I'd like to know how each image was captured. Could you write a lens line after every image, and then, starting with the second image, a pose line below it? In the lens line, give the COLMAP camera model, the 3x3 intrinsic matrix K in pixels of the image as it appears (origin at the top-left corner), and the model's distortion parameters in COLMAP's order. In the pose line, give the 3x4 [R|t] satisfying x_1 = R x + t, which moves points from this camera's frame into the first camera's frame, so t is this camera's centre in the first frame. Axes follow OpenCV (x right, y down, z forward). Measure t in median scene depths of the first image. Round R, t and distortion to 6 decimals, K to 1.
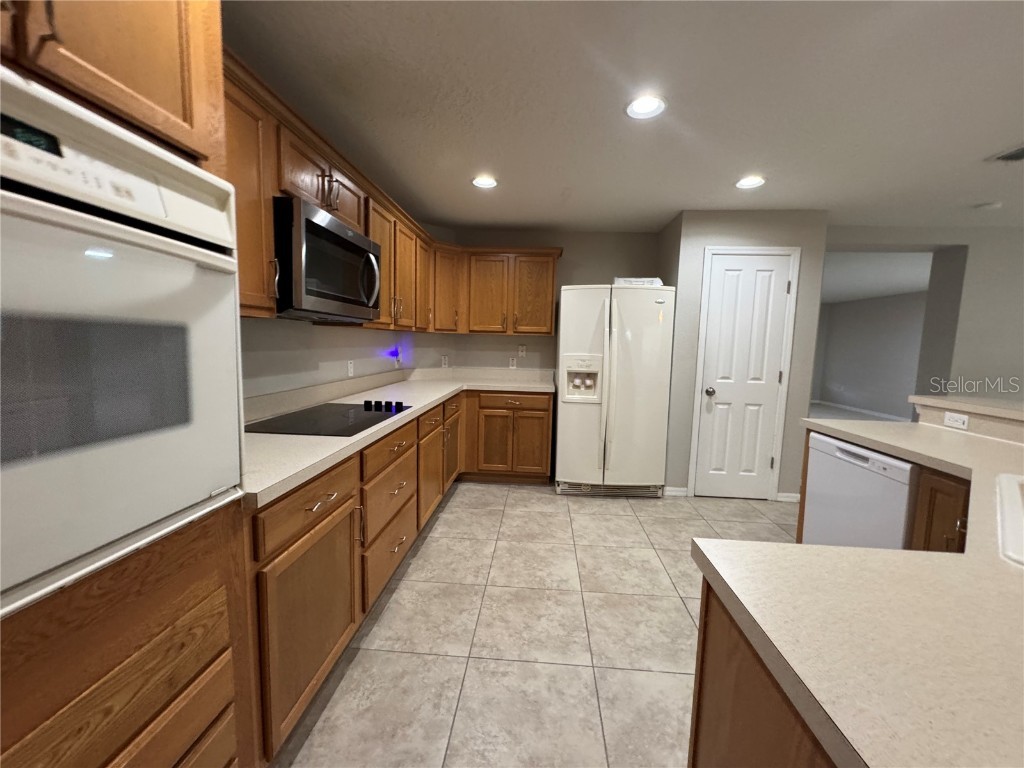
lens RADIAL K [[408.9, 0, 511.9], [0, 408.9, 384.2], [0, 0, 1]] dist [-0.001841, 0.000629]
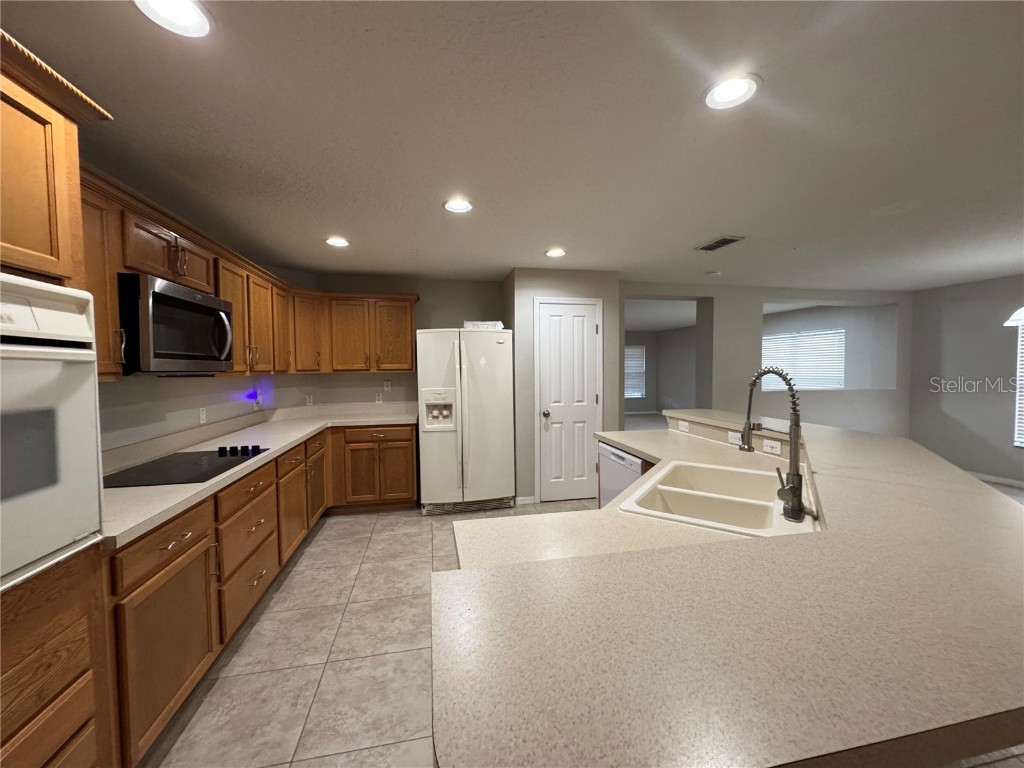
lens RADIAL K [[408.9, 0, 511.3], [0, 408.9, 384.1], [0, 0, 1]] dist [-0.001841, 0.000629]
pose [[0.962118, -0.045758, 0.268766, 0.090425], [0.061371, 0.996863, -0.049976, -0.023327], [-0.265636, 0.064577, 0.961908, -0.225360]]
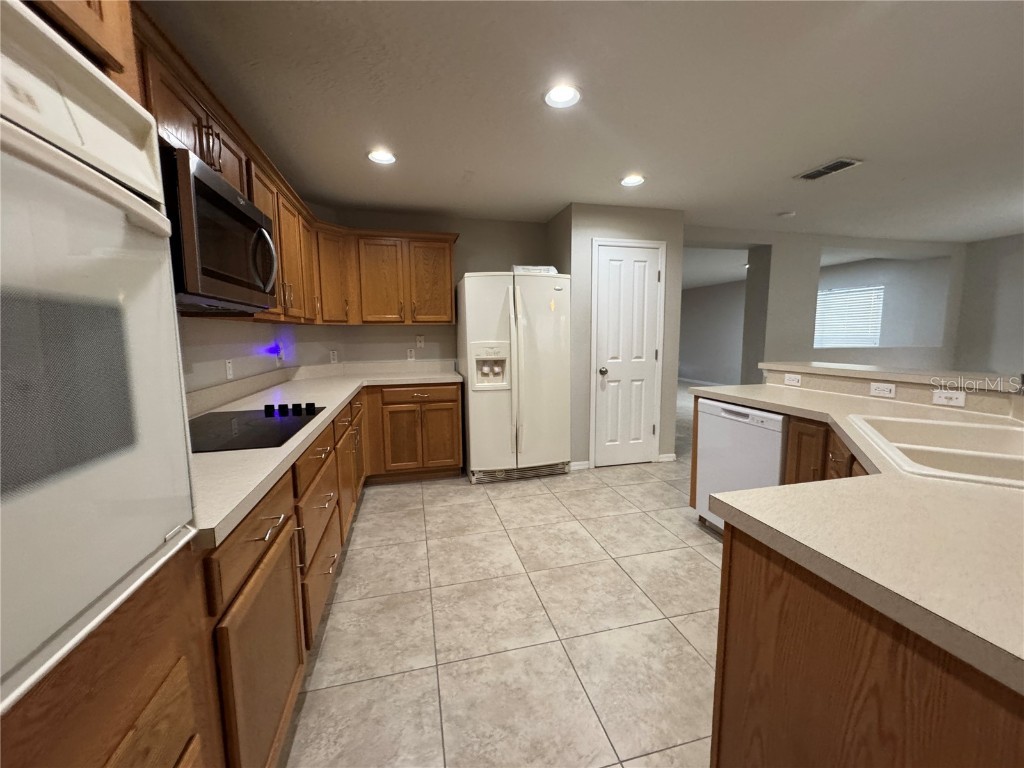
lens RADIAL K [[408.9, 0, 511.5], [0, 408.9, 384.3], [0, 0, 1]] dist [-0.001841, 0.000629]
pose [[0.948545, -0.072307, 0.308275, -0.134524], [0.065968, 0.997342, 0.030949, 0.004407], [-0.309693, -0.009020, 0.950794, 0.043437]]
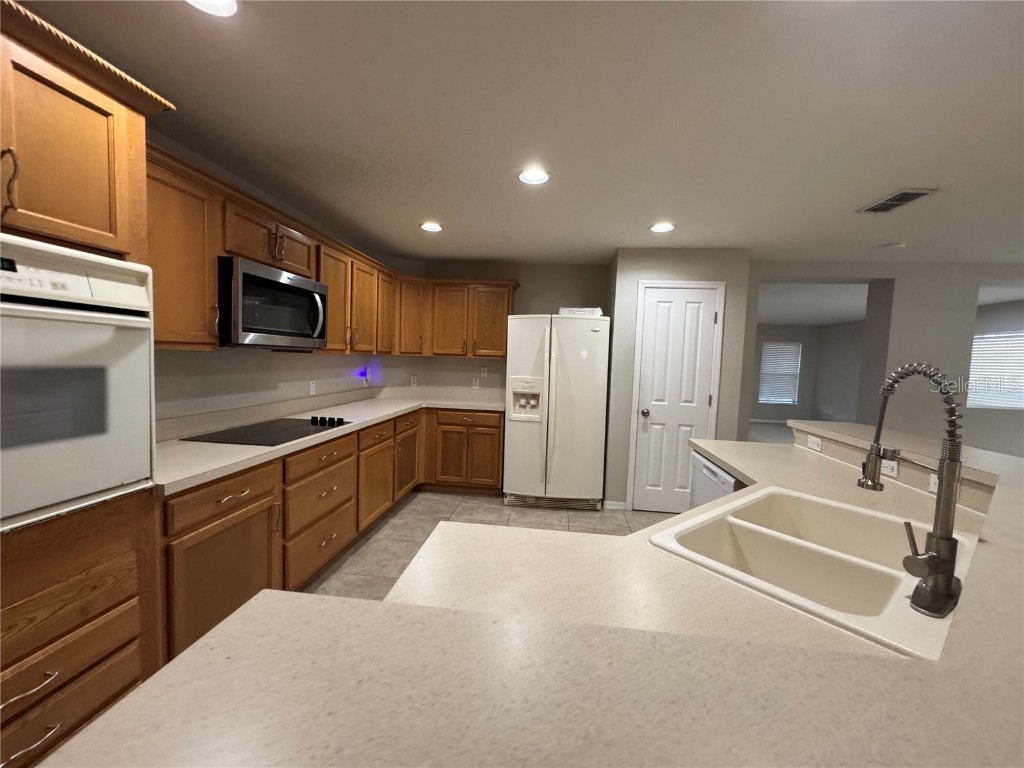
lens RADIAL K [[408.9, 0, 511.3], [0, 408.9, 385.0], [0, 0, 1]] dist [-0.001841, 0.000629]
pose [[0.998965, 0.012708, -0.043680, 0.261404], [-0.014303, 0.999235, -0.036392, -0.015985], [0.043184, 0.036979, 0.998383, -0.147335]]
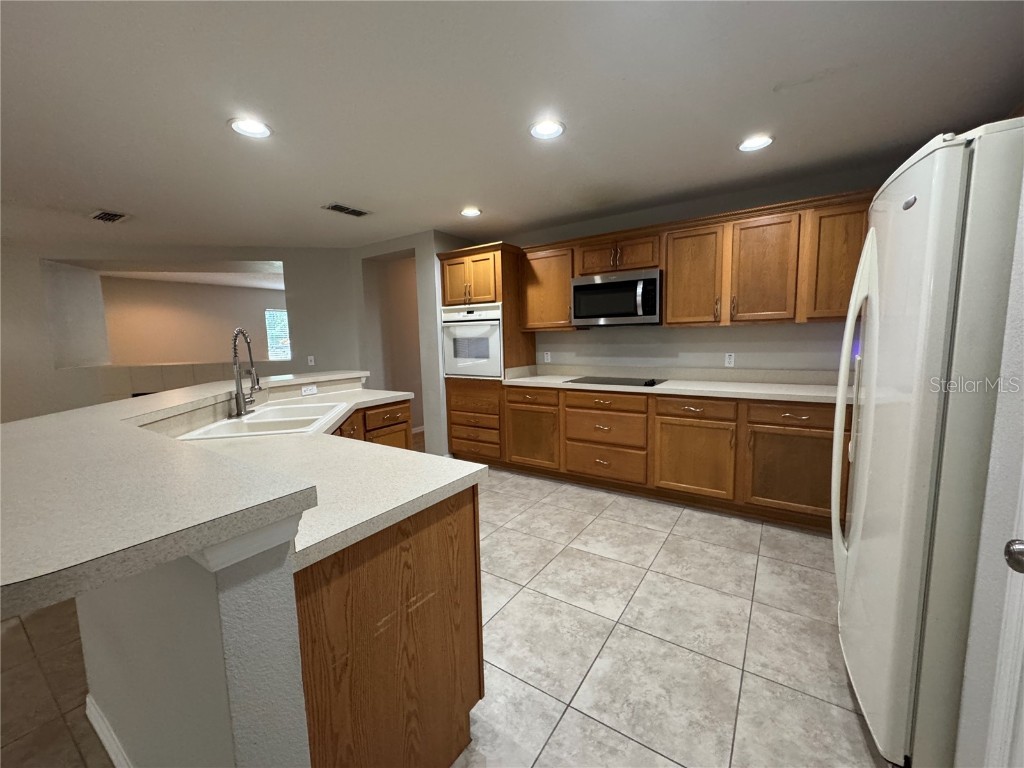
lens RADIAL K [[408.9, 0, 510.2], [0, 408.9, 388.3], [0, 0, 1]] dist [-0.001841, 0.000629]
pose [[-0.496870, 0.094494, -0.862665, 1.150074], [-0.076535, 0.985409, 0.152021, -0.108305], [0.864443, 0.141559, -0.482388, 1.266325]]
